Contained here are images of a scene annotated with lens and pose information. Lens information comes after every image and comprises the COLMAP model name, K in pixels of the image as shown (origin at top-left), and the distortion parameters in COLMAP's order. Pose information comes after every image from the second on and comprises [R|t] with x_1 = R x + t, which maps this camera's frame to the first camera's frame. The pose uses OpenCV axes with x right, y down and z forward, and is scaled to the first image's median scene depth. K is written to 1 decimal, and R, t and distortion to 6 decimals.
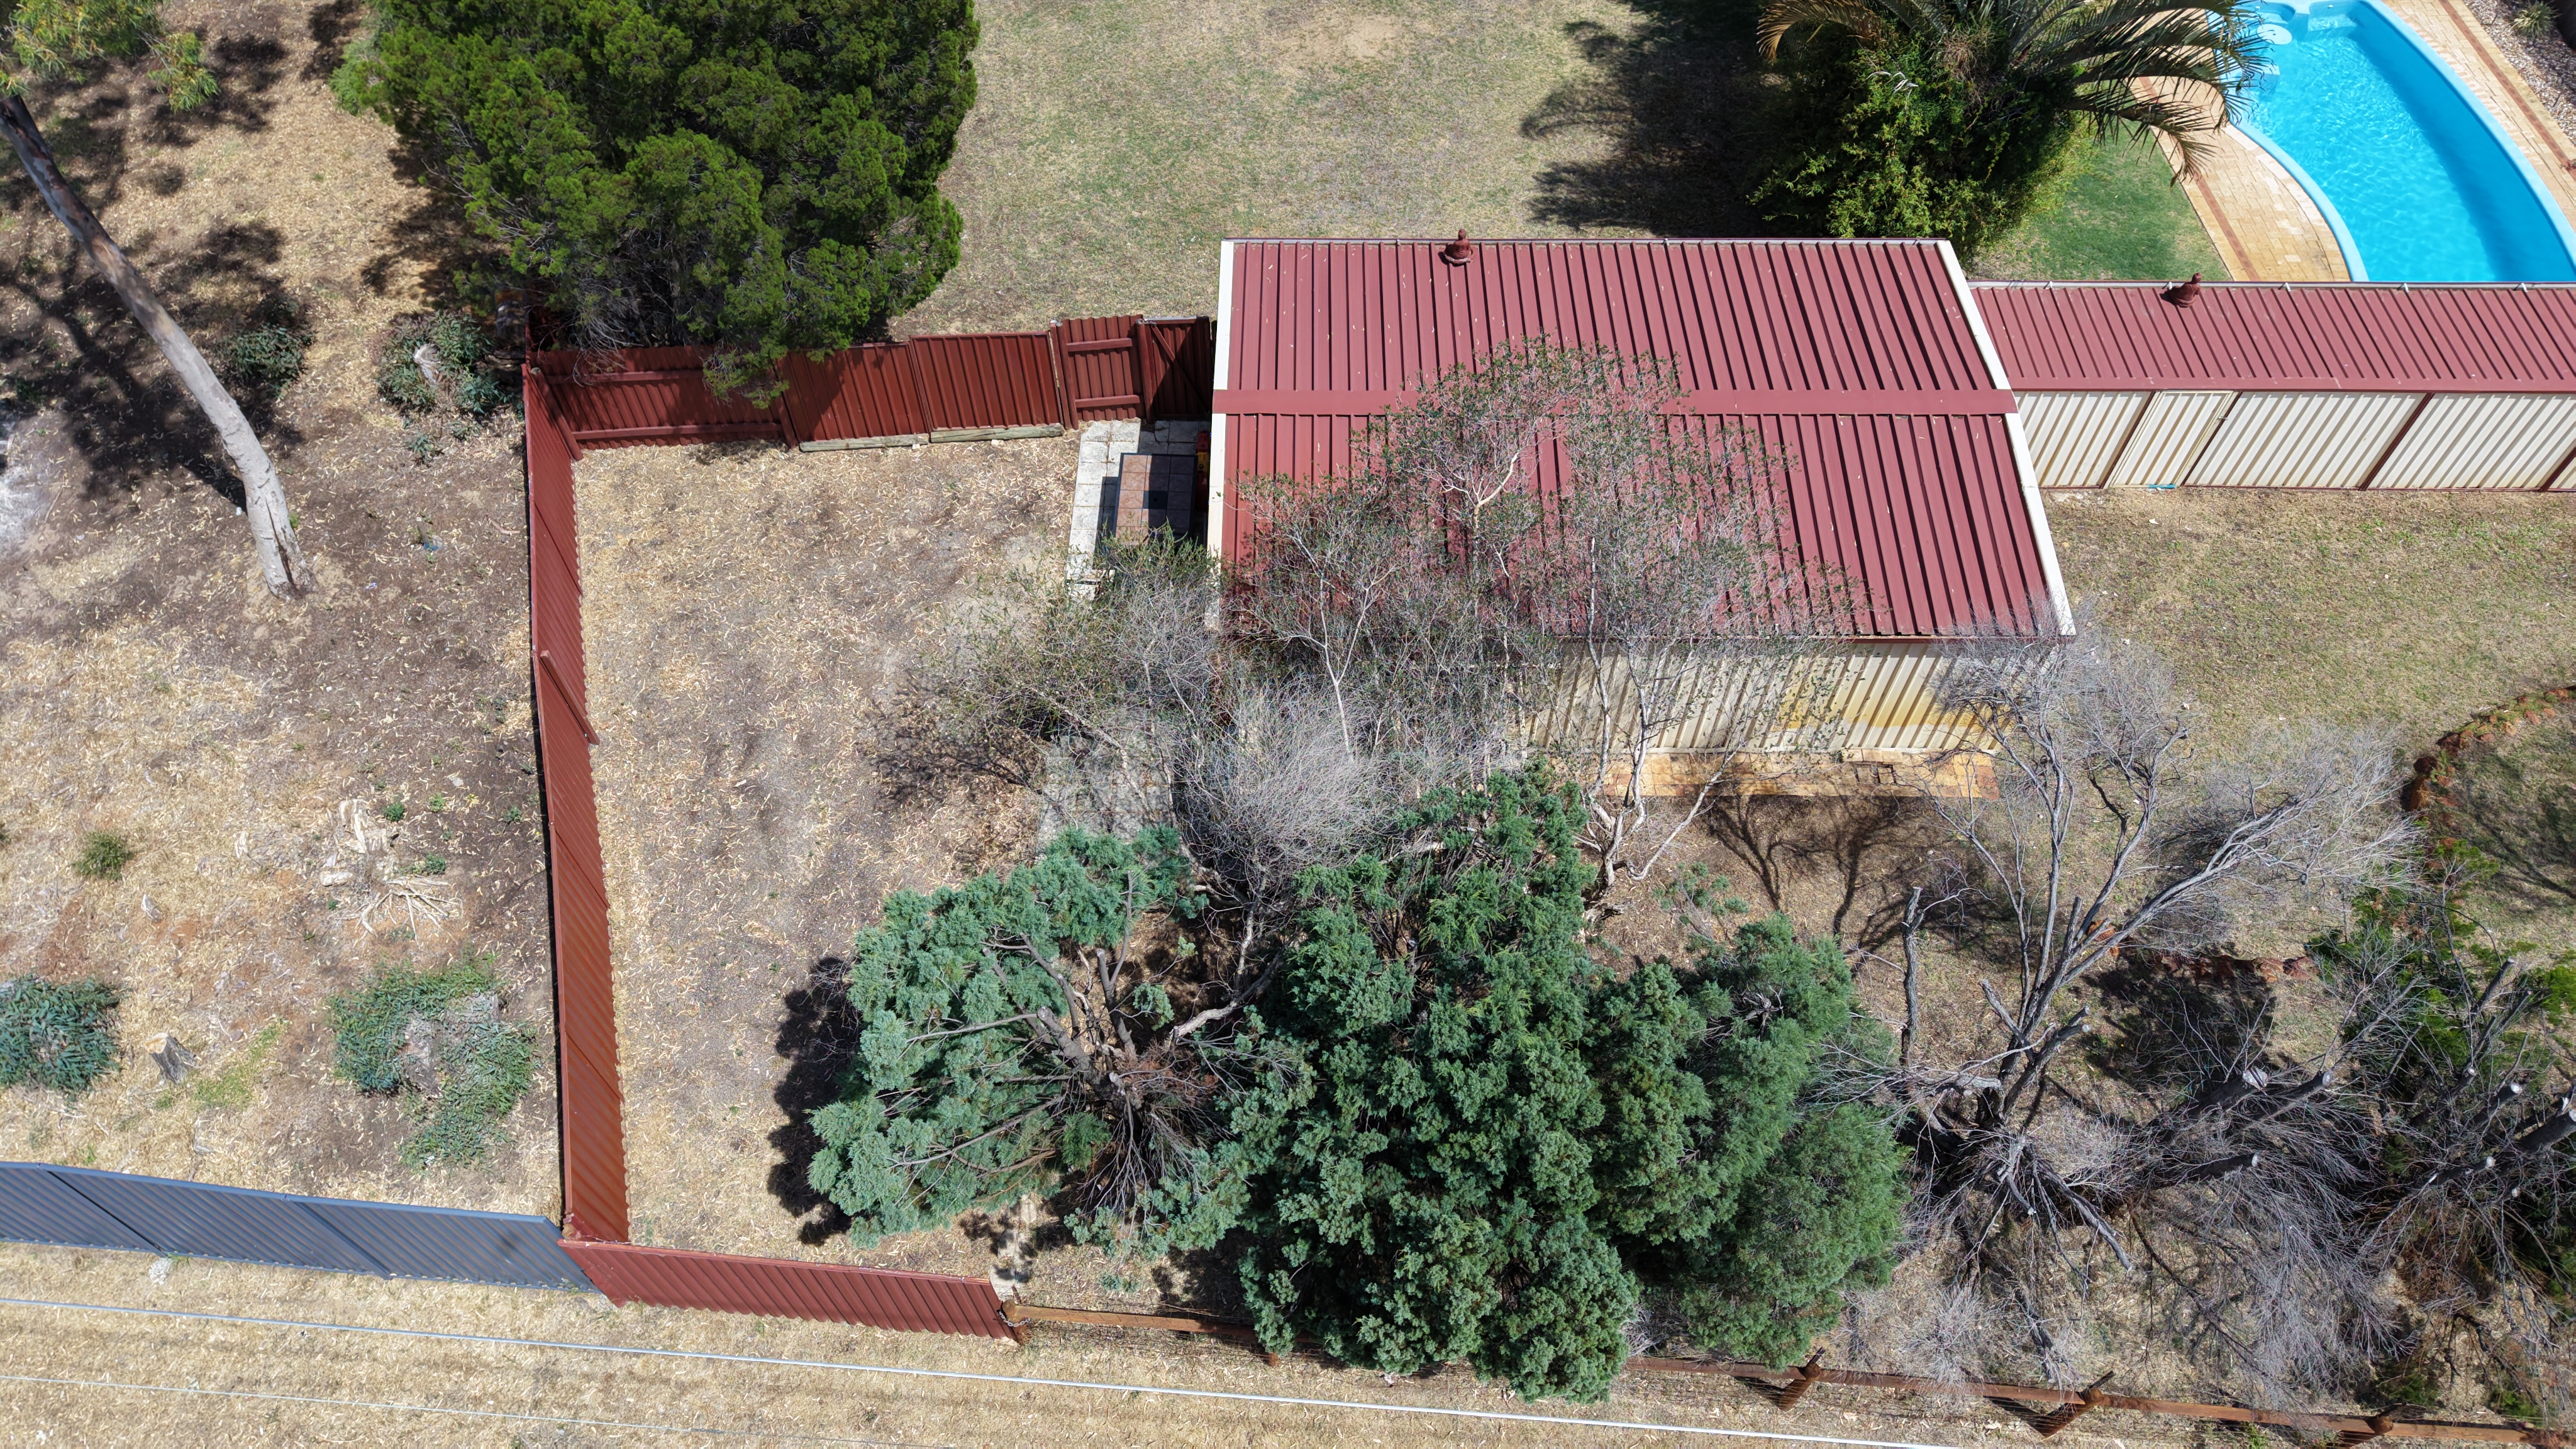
lens RADIAL K [[1712.9, 0, 1288.0], [0, 1712.9, 724.5], [0, 0, 1]] dist [0.007311, 0.001008]
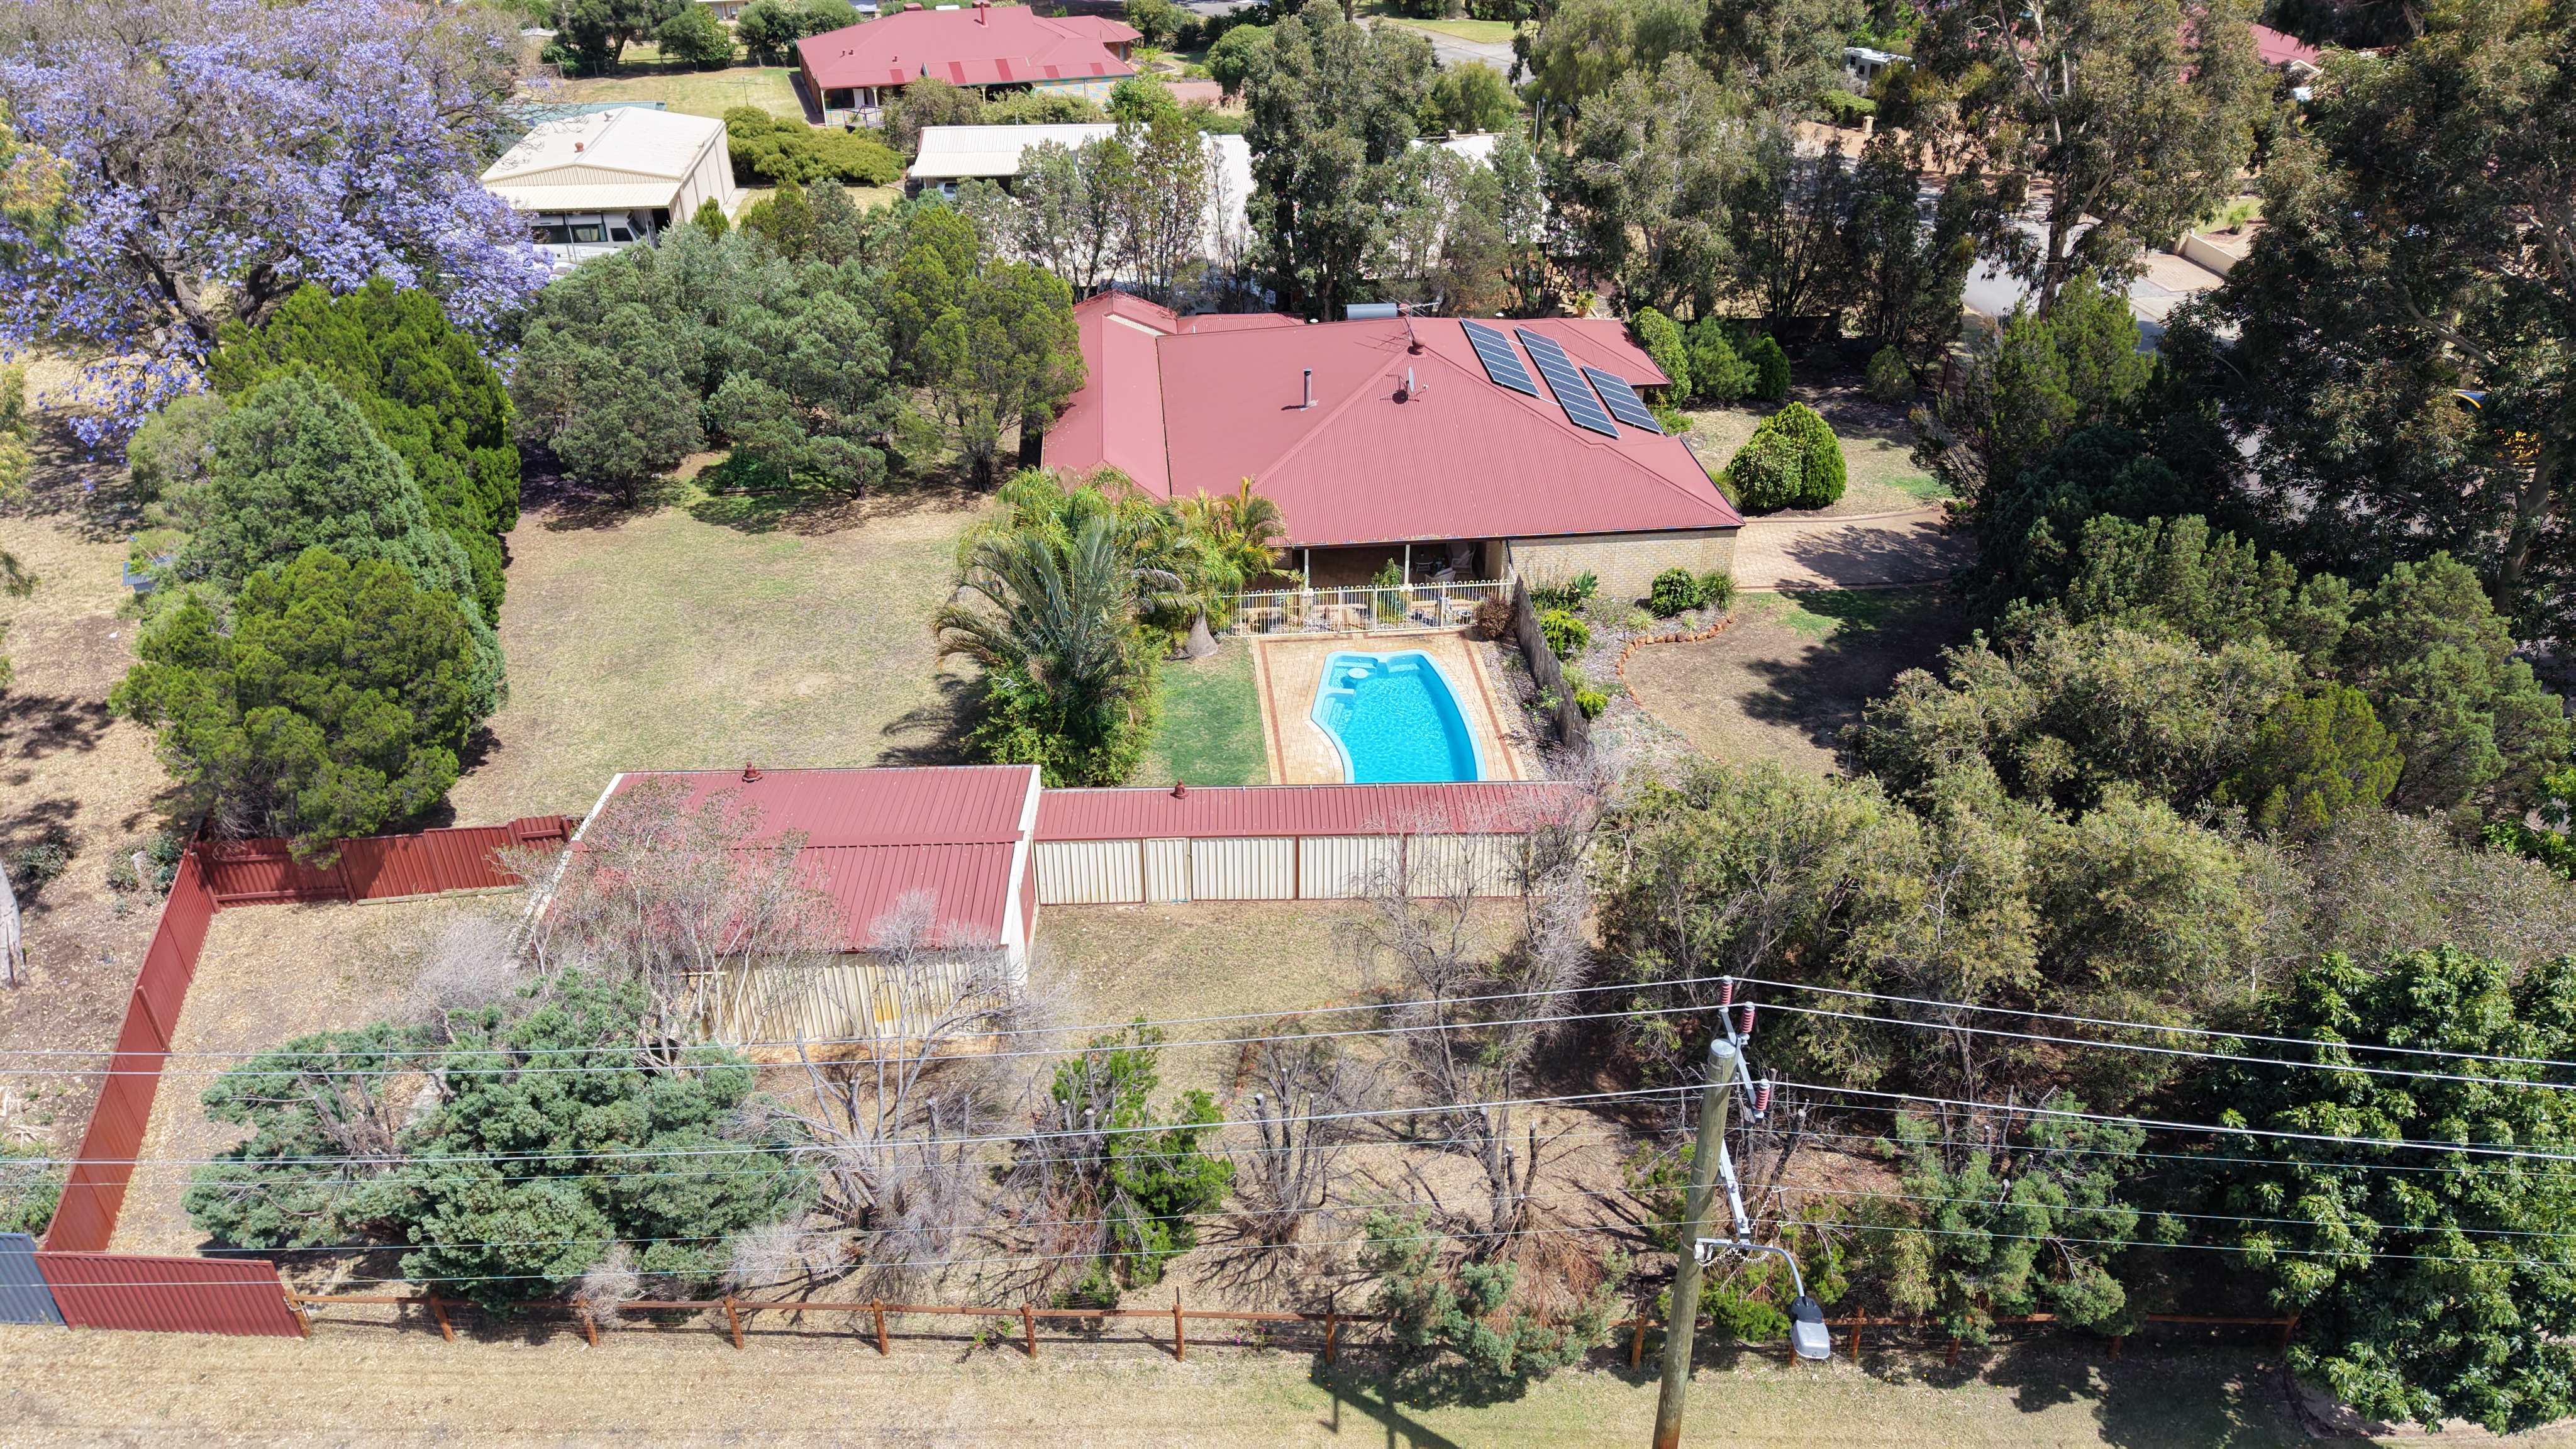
lens RADIAL K [[1631.8, 0, 1288.0], [0, 1631.8, 724.5], [0, 0, 1]] dist [0.002733, -0.025153]
pose [[0.997811, -0.018524, 0.063479, 0.507200], [0.042219, 0.917296, -0.395962, 0.336340], [-0.050894, 0.397775, 0.916070, -0.536510]]
